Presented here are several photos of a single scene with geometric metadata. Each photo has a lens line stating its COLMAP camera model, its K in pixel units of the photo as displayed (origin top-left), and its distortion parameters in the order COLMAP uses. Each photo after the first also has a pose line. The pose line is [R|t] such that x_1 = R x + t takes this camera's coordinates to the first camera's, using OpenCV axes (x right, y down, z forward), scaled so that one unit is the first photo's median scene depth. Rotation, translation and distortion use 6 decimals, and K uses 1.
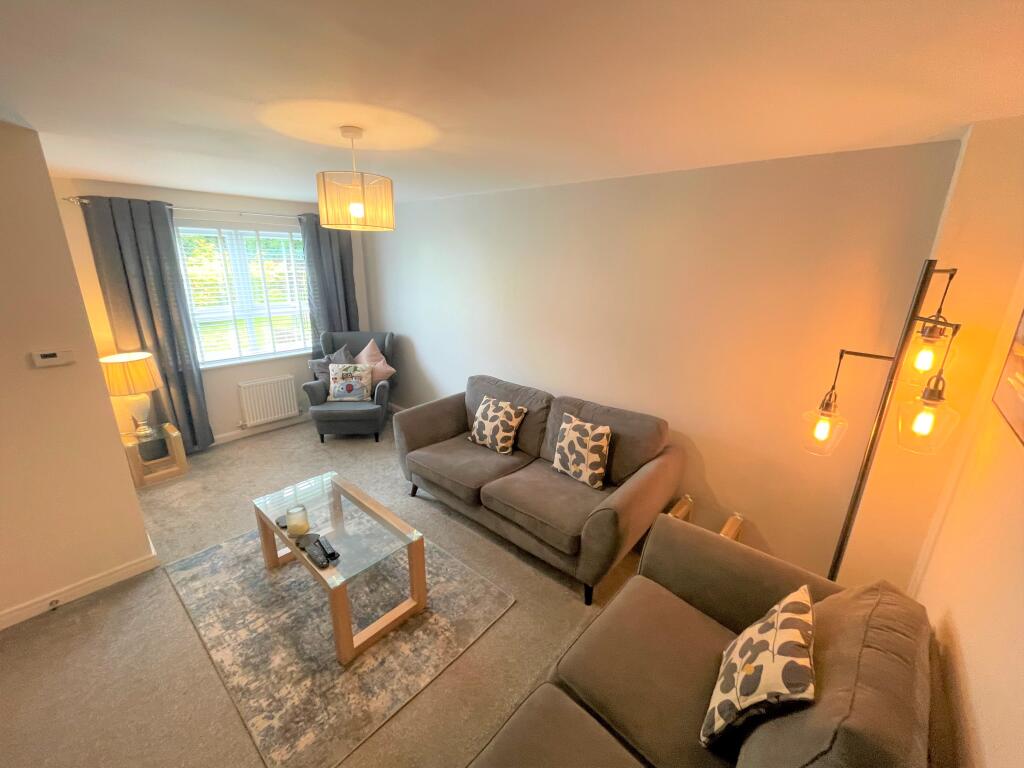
lens RADIAL K [[414.1, 0, 508.5], [0, 414.1, 382.6], [0, 0, 1]] dist [0.000694, -0.000132]
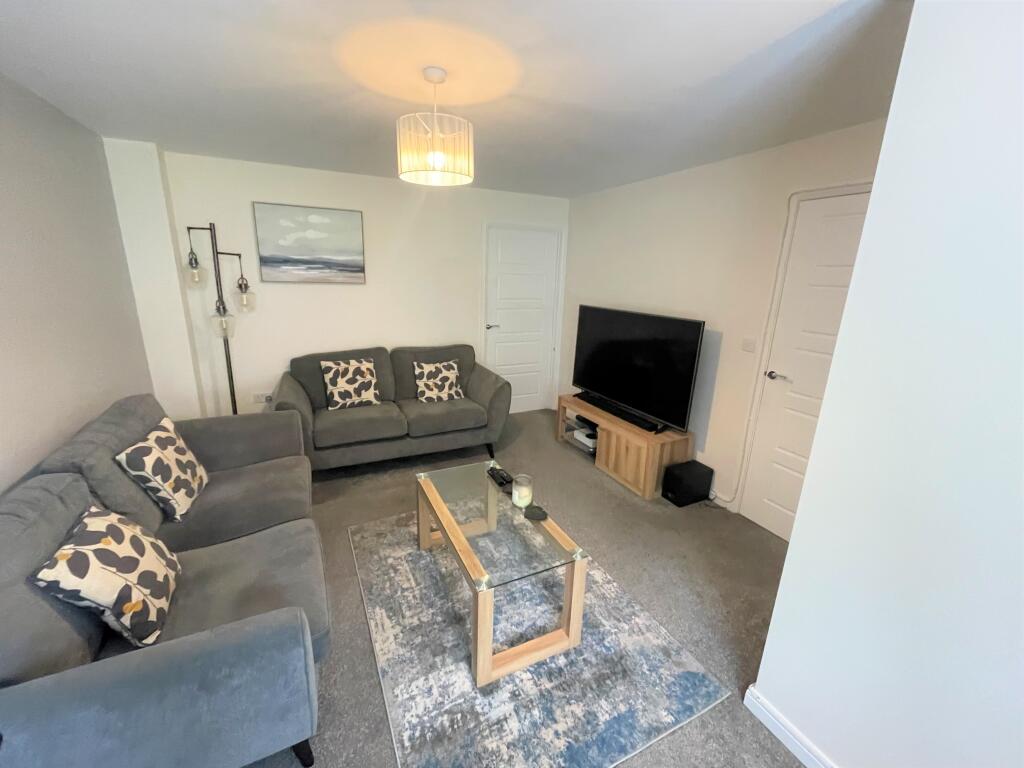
lens RADIAL K [[414.1, 0, 508.5], [0, 414.1, 382.6], [0, 0, 1]] dist [0.000694, -0.000132]
pose [[-0.921535, -0.140053, 0.362157, -0.542830], [0.072305, 0.854479, 0.514429, -0.264308], [-0.381503, 0.500251, -0.777306, 1.118137]]
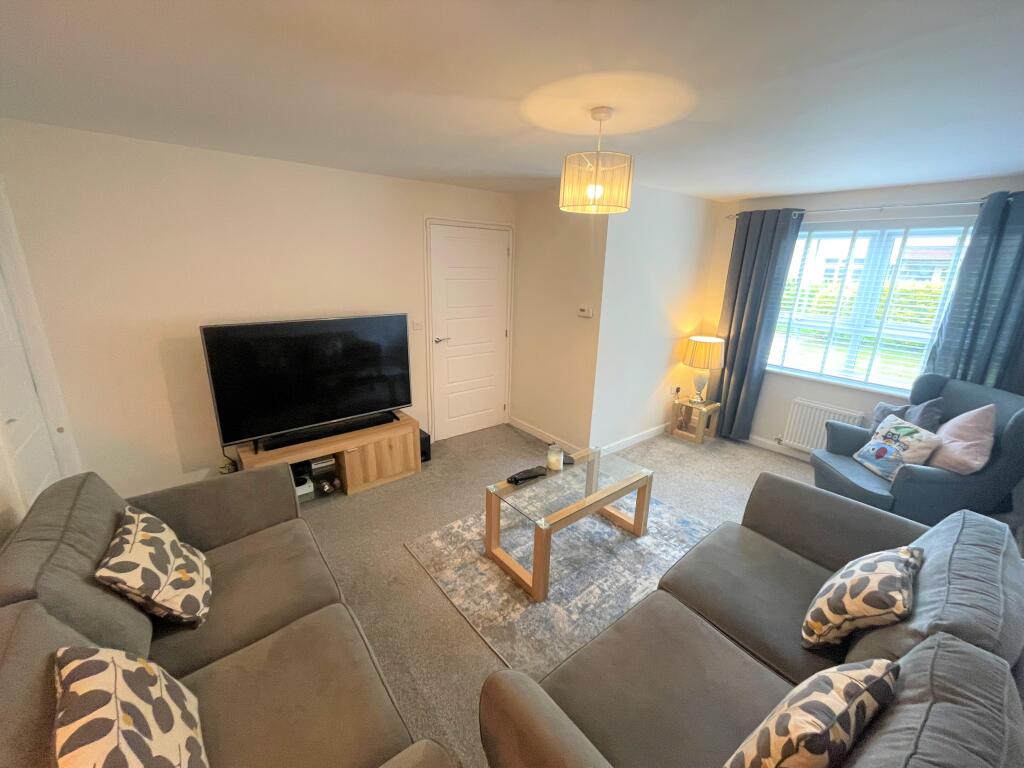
lens RADIAL K [[414.1, 0, 508.5], [0, 414.1, 382.6], [0, 0, 1]] dist [0.000694, -0.000132]
pose [[-0.165358, 0.255175, -0.952650, 0.432257], [-0.313042, 0.902416, 0.296056, -0.133053], [0.935233, 0.347175, -0.069341, 0.598143]]
